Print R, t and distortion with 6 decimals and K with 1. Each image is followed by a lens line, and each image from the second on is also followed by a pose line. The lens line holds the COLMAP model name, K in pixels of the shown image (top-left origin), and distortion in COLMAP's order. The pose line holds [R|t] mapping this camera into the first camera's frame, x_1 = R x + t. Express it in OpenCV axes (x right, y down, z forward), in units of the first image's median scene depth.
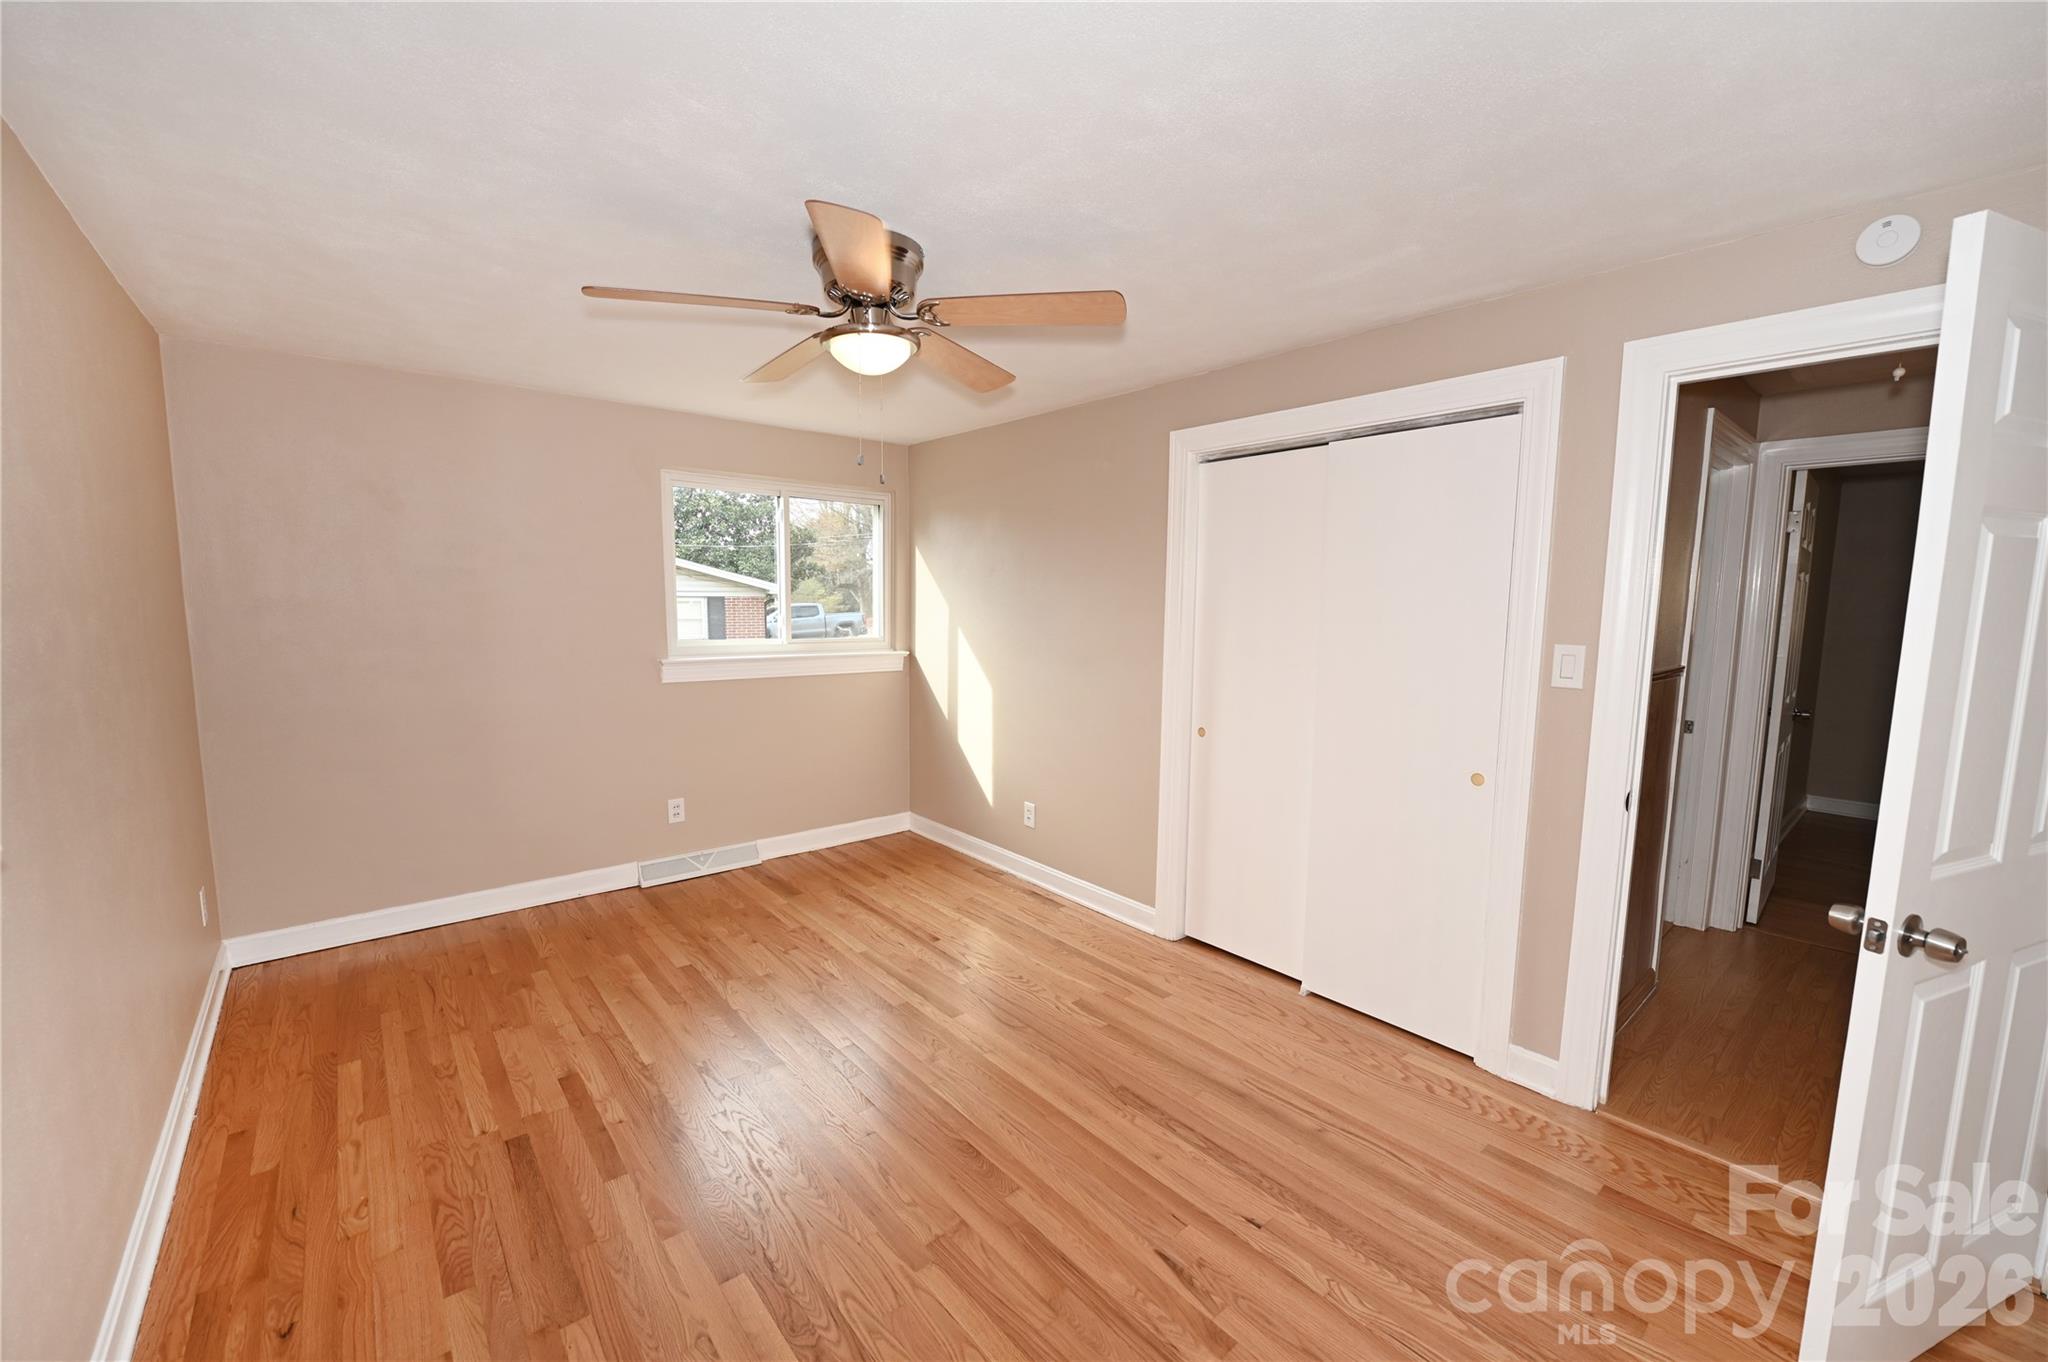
lens RADIAL K [[809.1, 0, 1020.3], [0, 809.1, 687.7], [0, 0, 1]] dist [-0.007705, -0.000765]
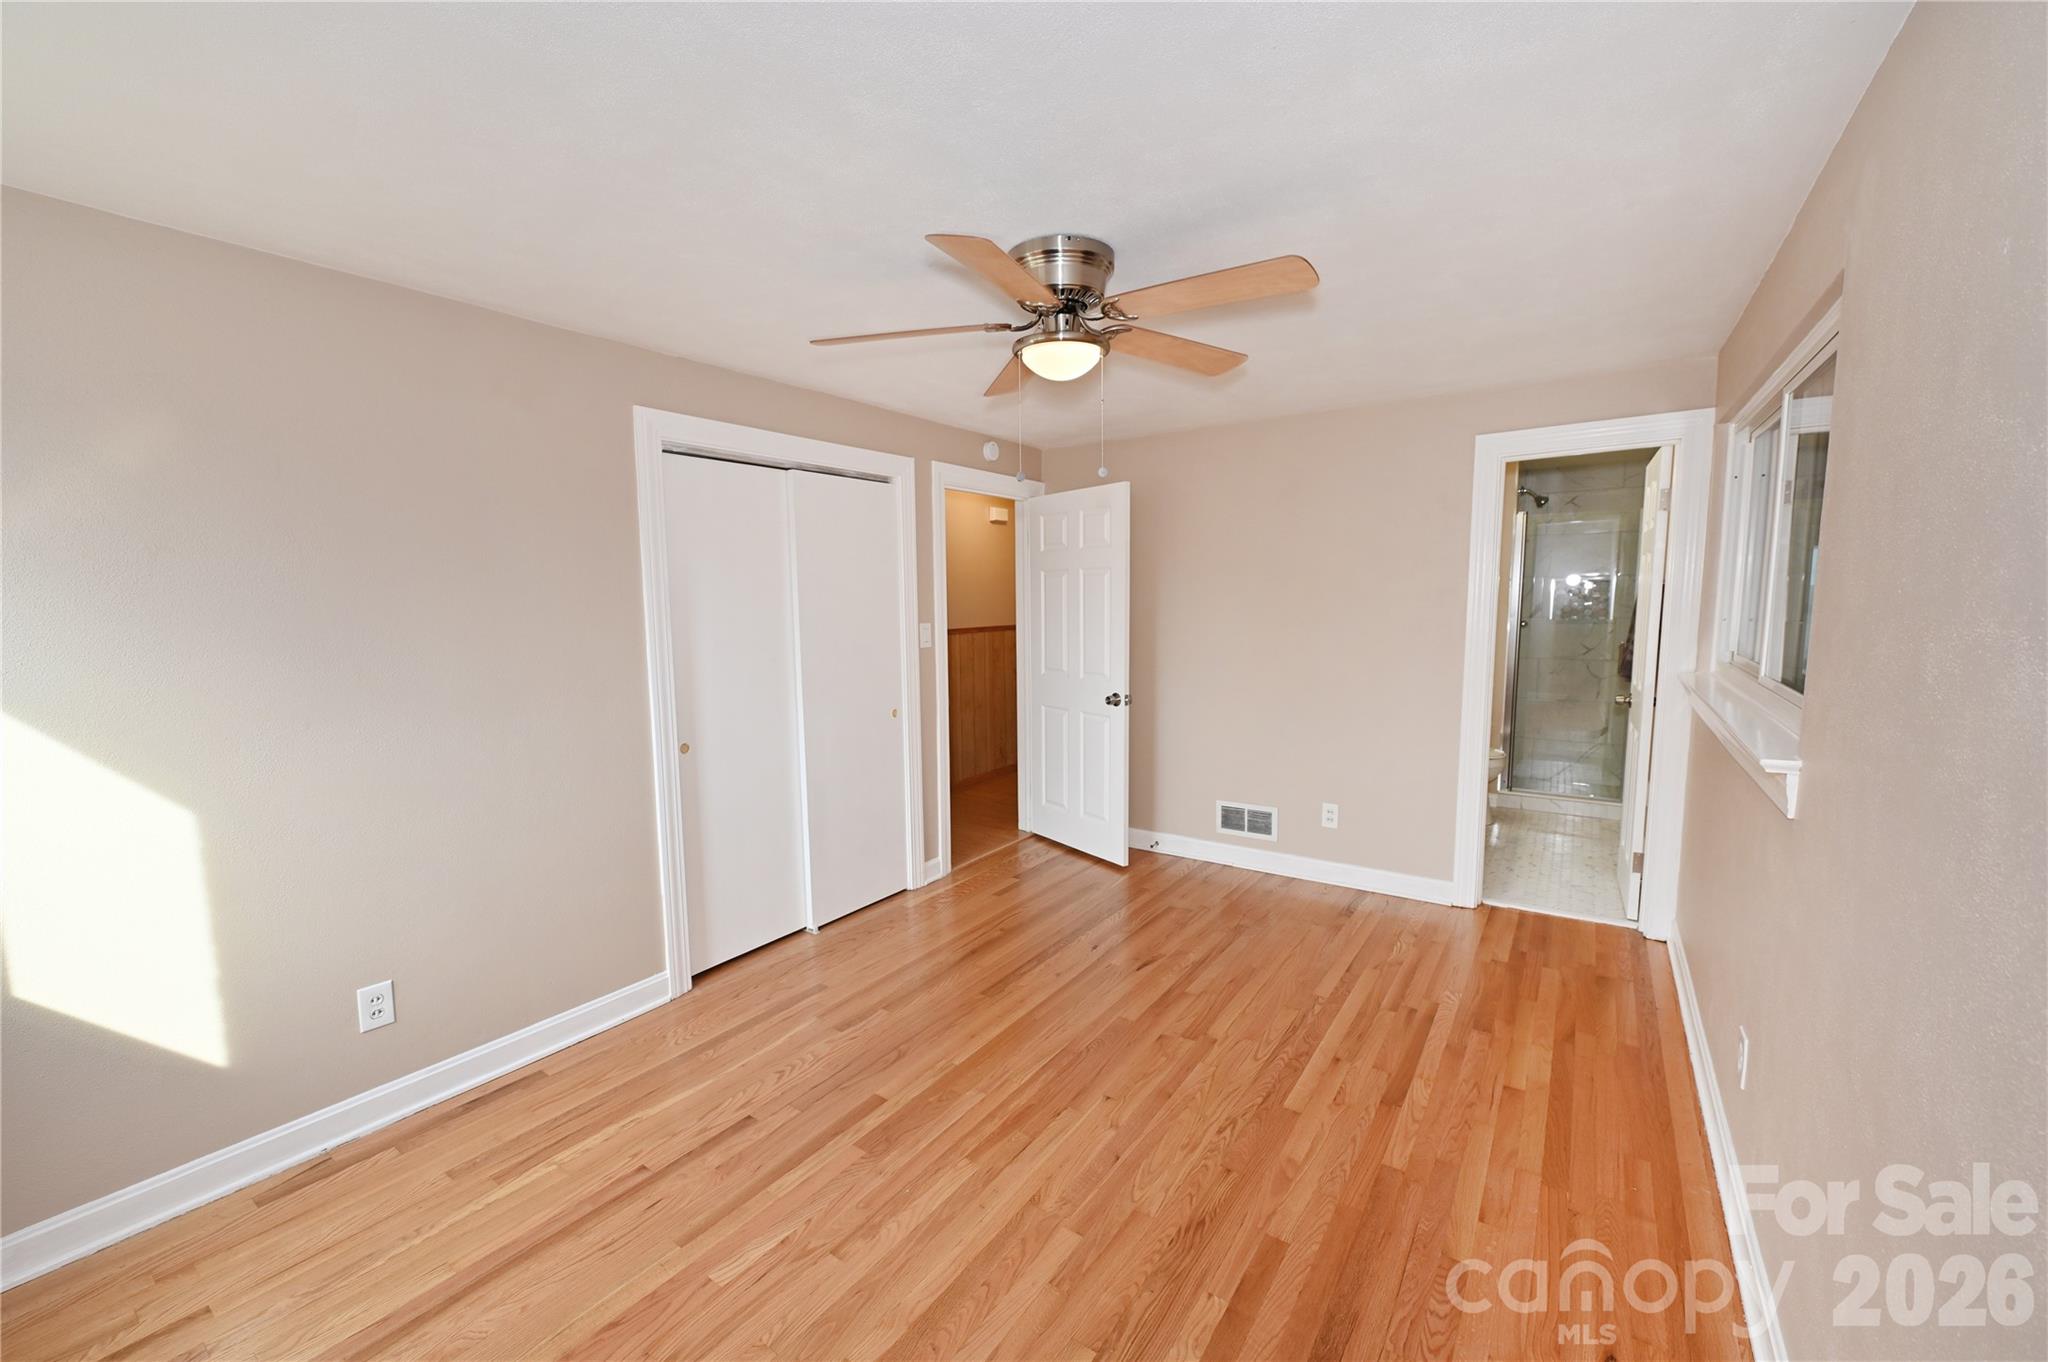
lens RADIAL K [[809.1, 0, 1020.3], [0, 809.1, 687.7], [0, 0, 1]] dist [-0.007705, -0.000765]
pose [[-0.260462, -0.112970, 0.958852, -1.036944], [0.117014, 0.982116, 0.147496, -0.144091], [-0.958367, 0.150616, -0.242585, 1.186450]]
